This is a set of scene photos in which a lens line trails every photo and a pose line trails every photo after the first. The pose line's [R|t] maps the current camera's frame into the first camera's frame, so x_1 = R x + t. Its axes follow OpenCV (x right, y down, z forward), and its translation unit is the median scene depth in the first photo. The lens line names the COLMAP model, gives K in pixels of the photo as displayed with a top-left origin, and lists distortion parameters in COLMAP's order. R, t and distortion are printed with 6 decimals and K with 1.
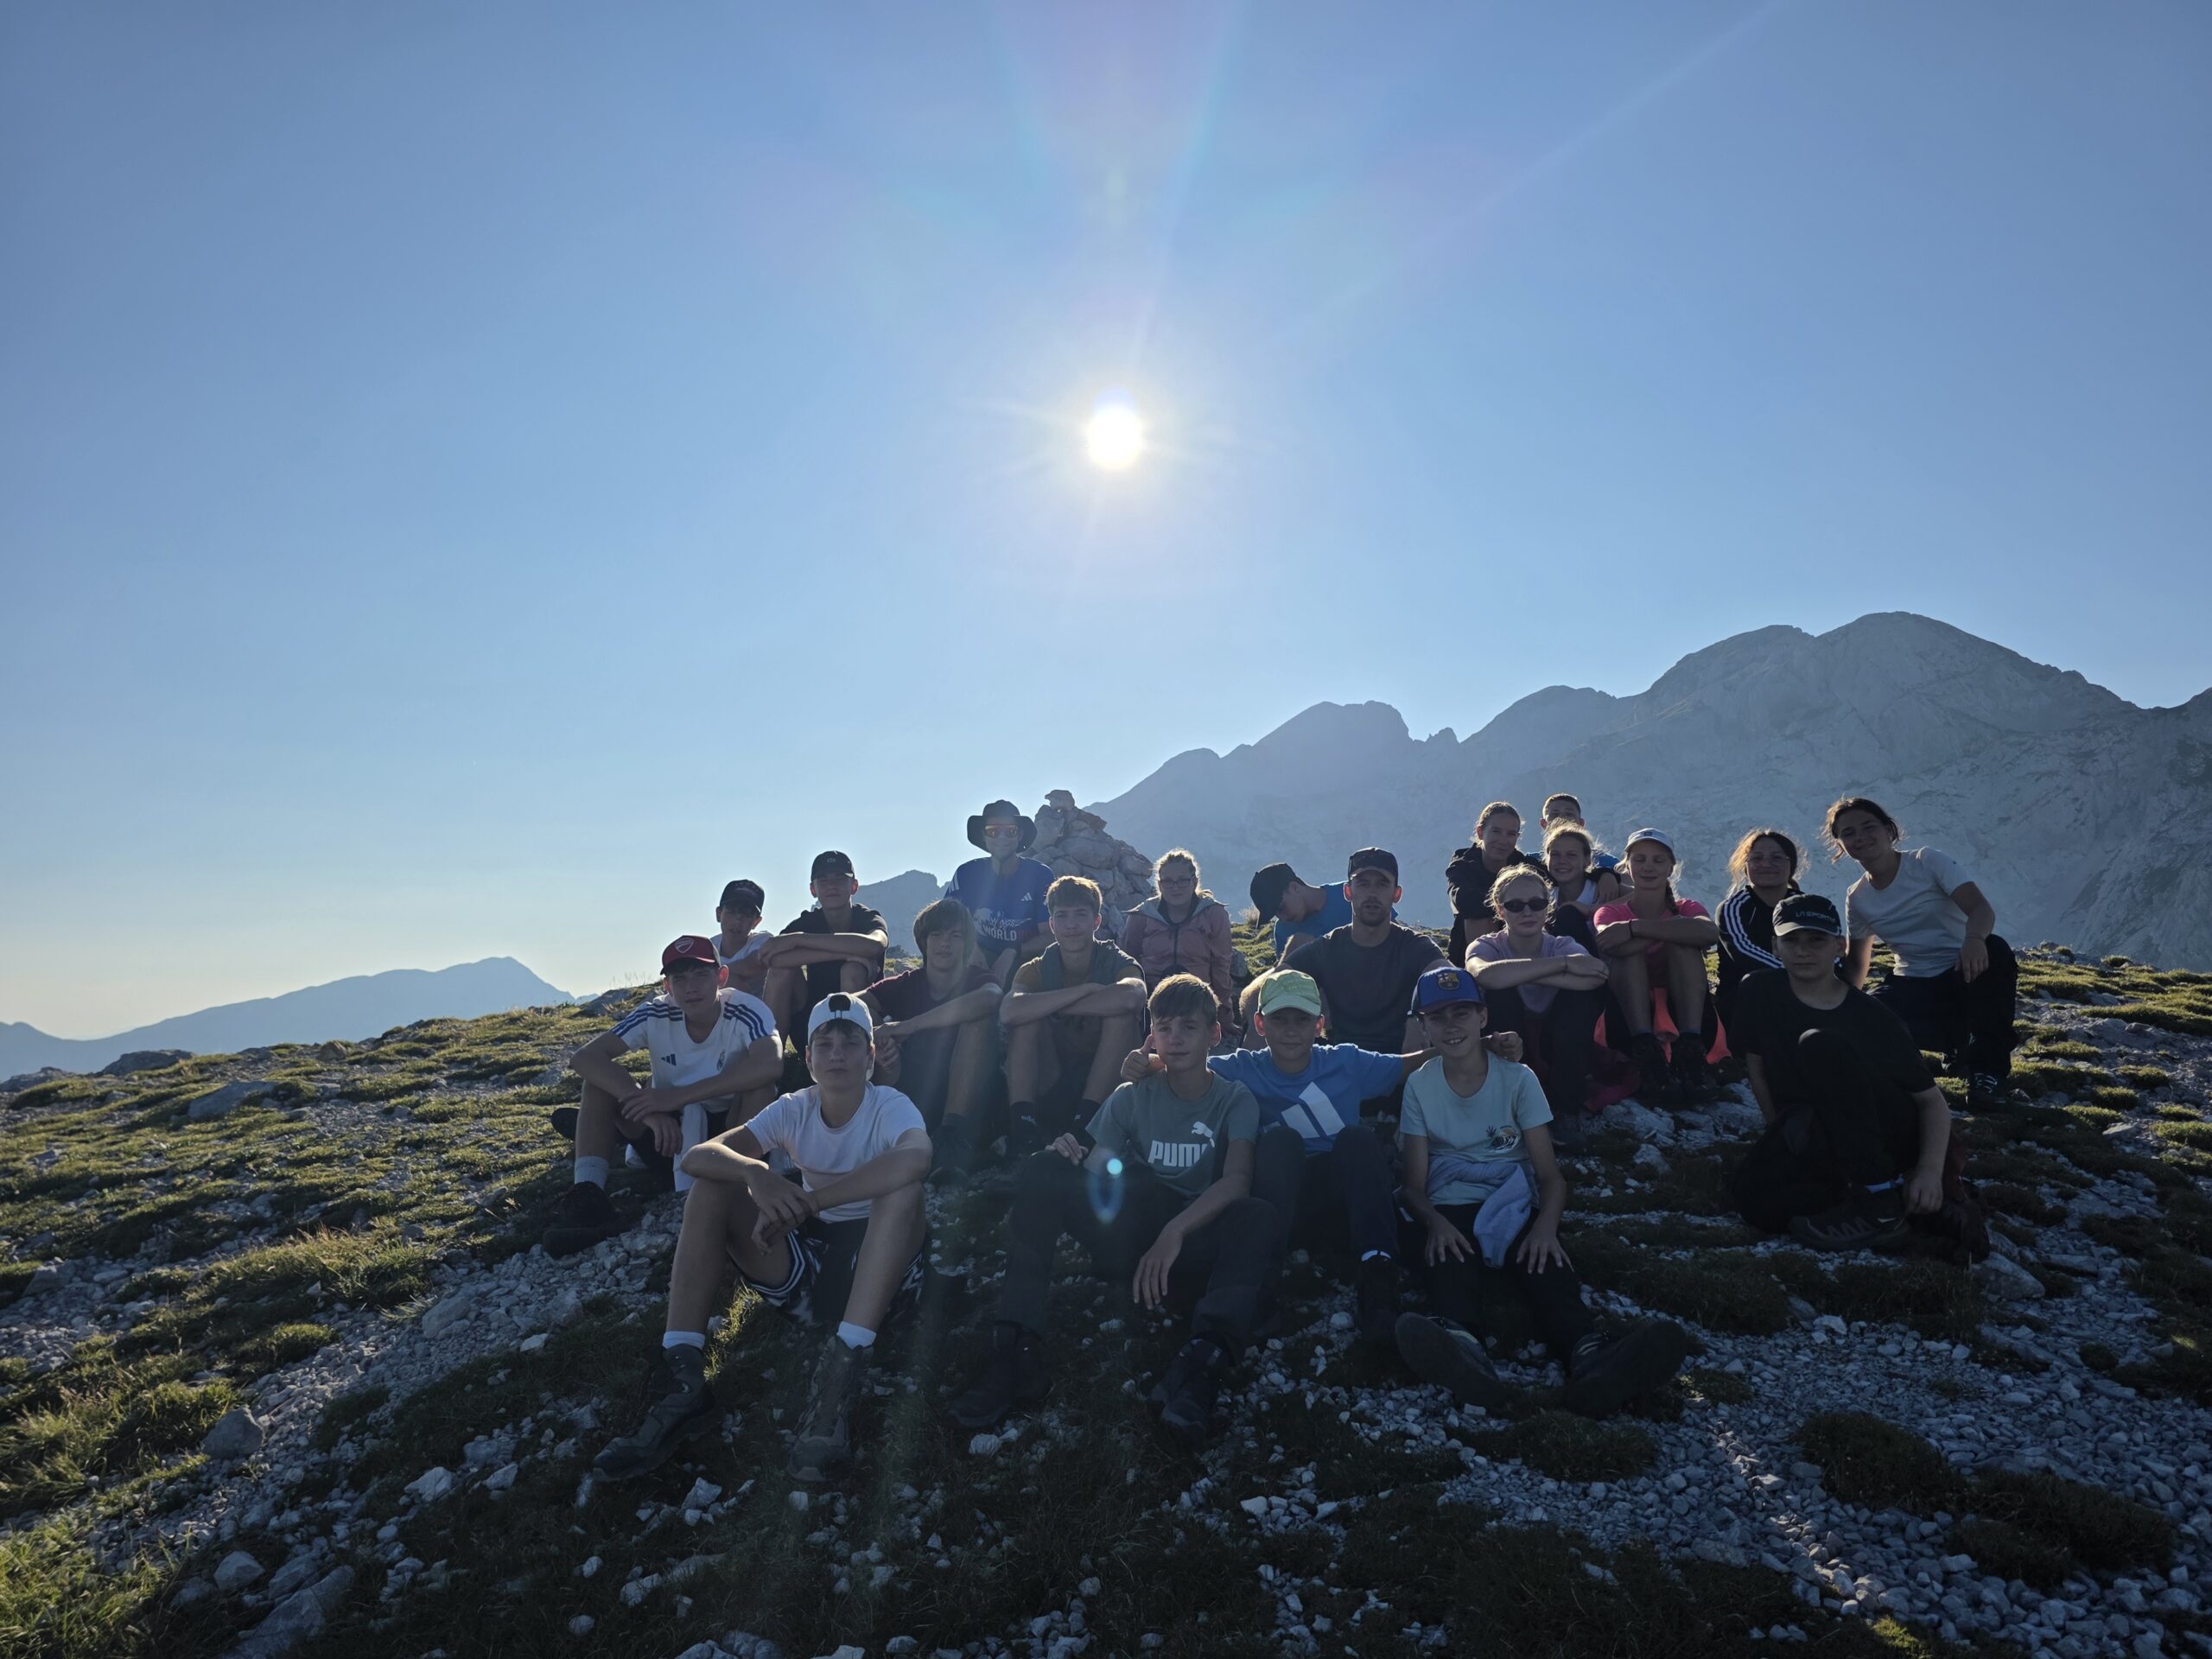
lens RADIAL K [[1591.2, 0, 1097.6], [0, 1591.2, 825.2], [0, 0, 1]] dist [-0.000216, -0.012156]
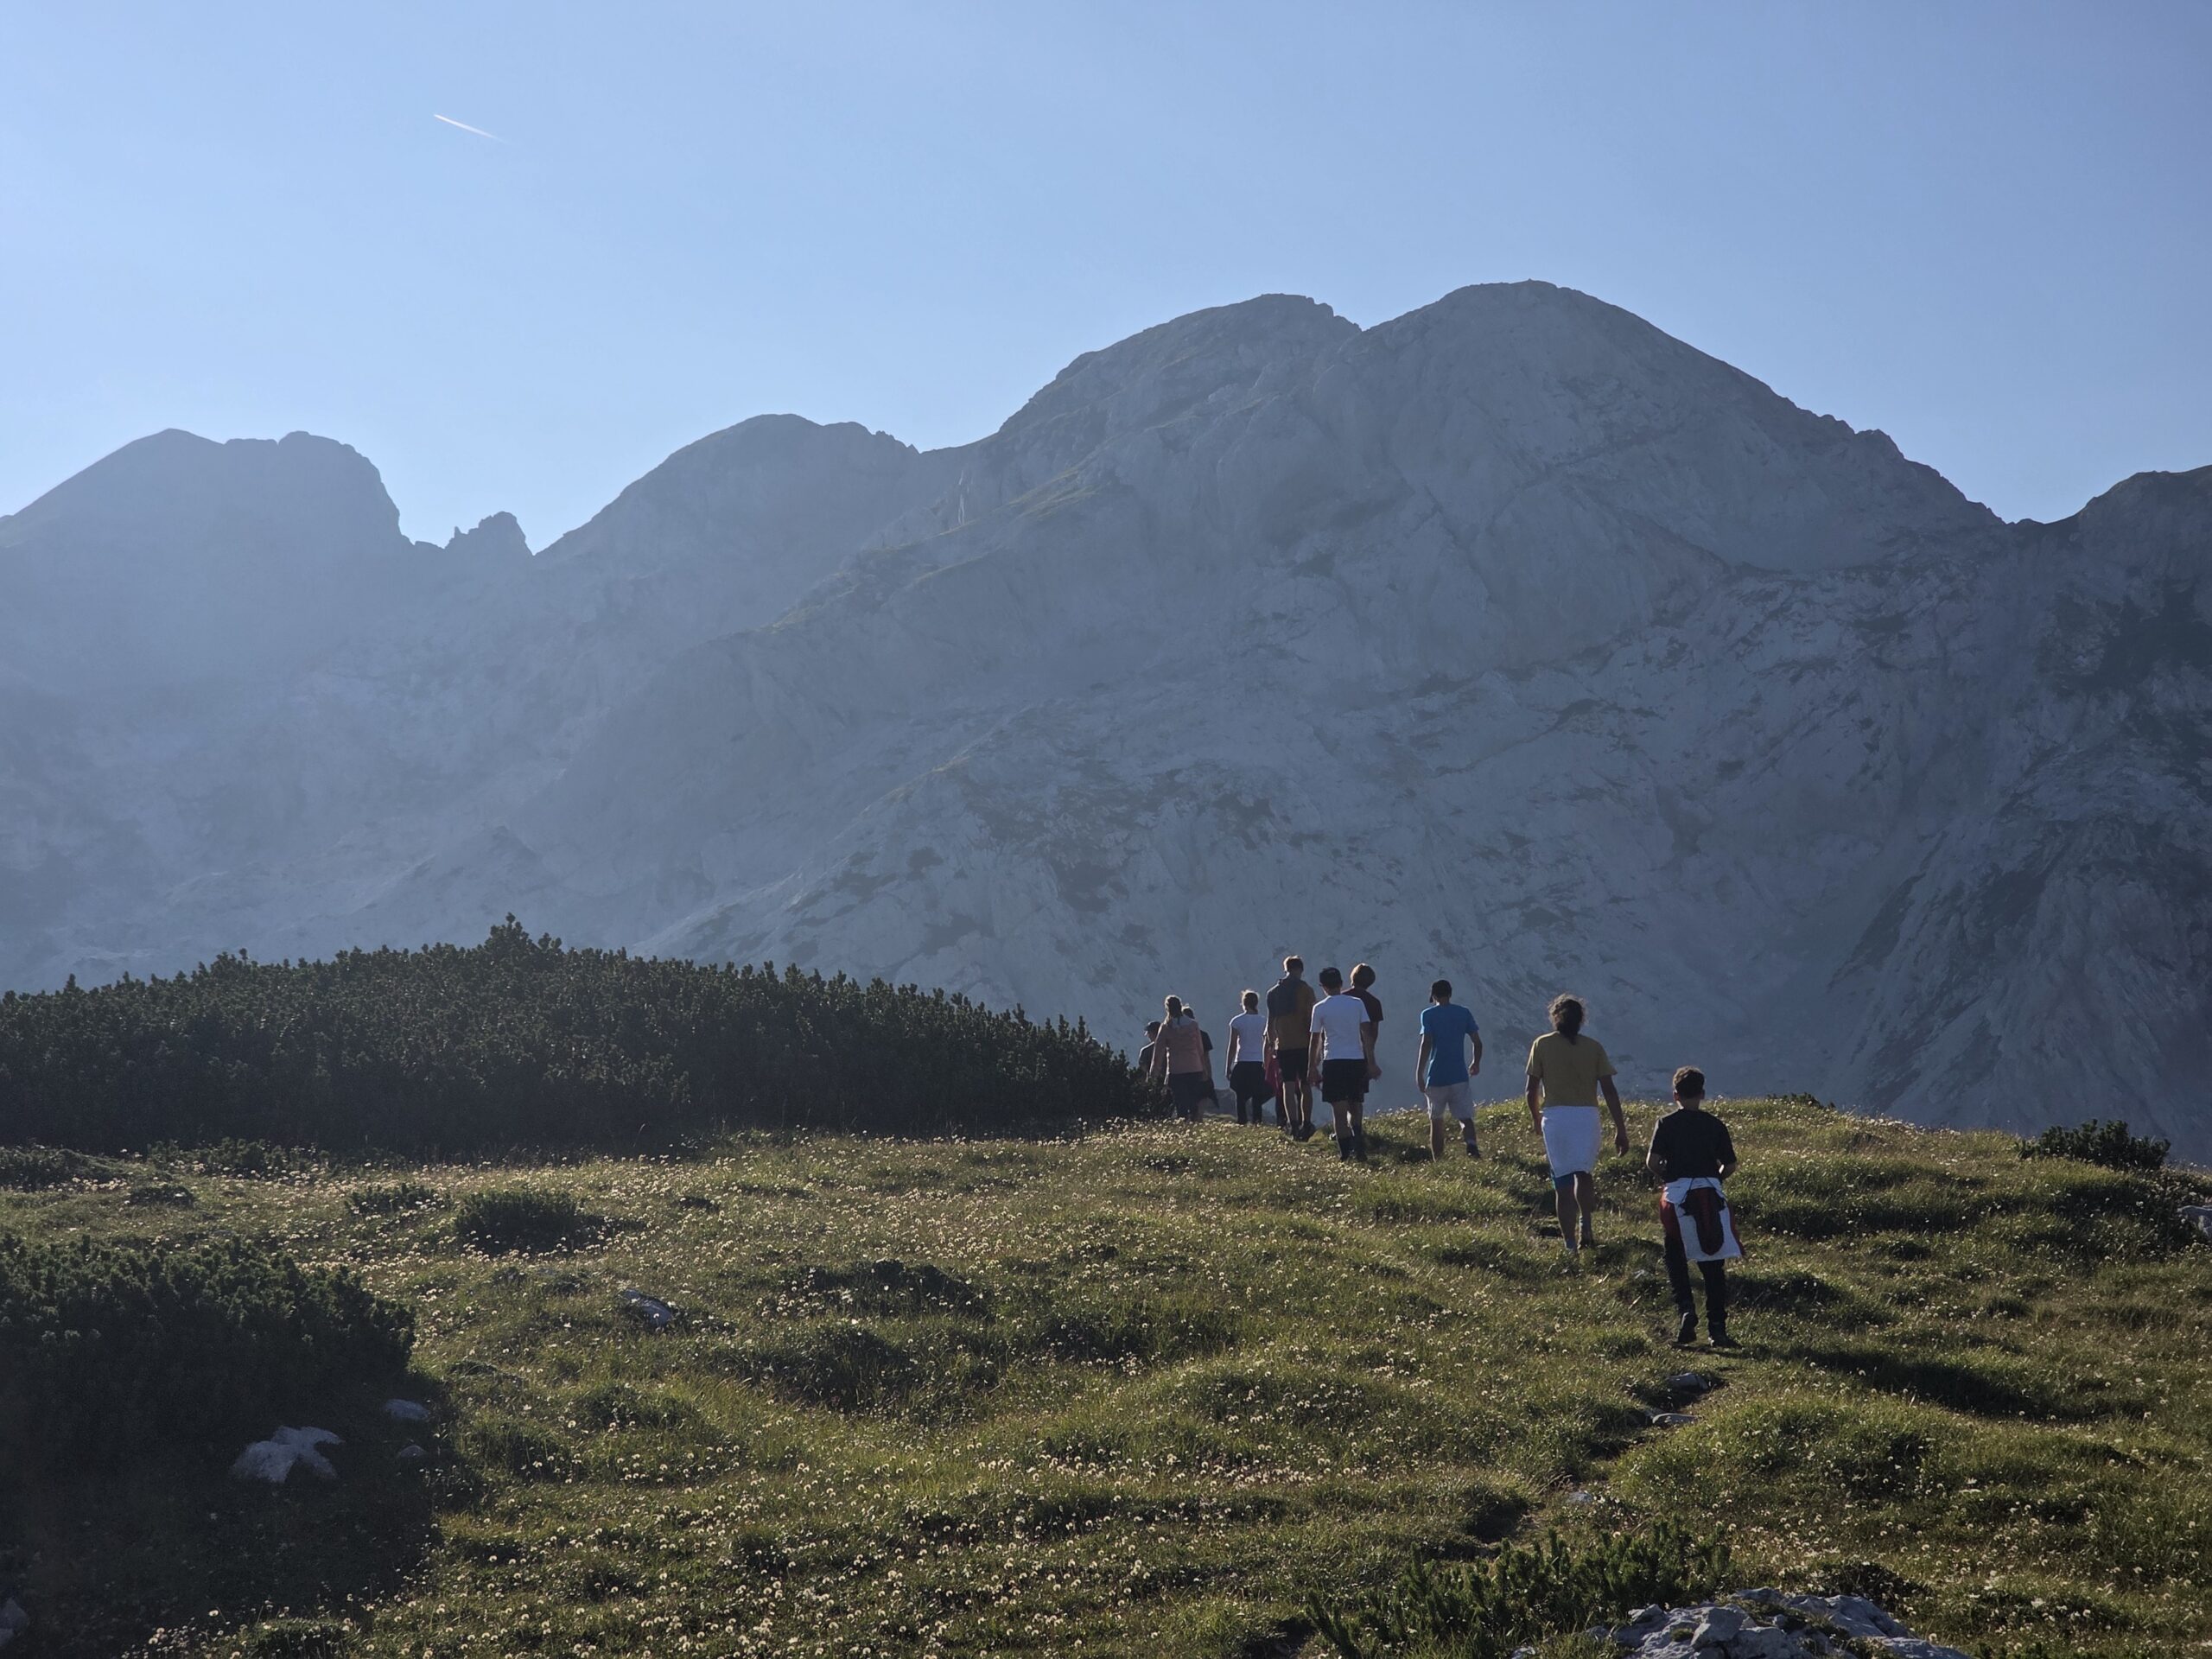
lens RADIAL K [[4546.8, 0, 1106.8], [0, 4546.8, 841.3], [0, 0, 1]] dist [0.010825, 0.000000]
pose [[0.939361, -0.017522, 0.342483, -0.037262], [0.009877, 0.999662, 0.024054, -0.014882], [-0.342789, -0.019213, 0.939216, -0.147988]]
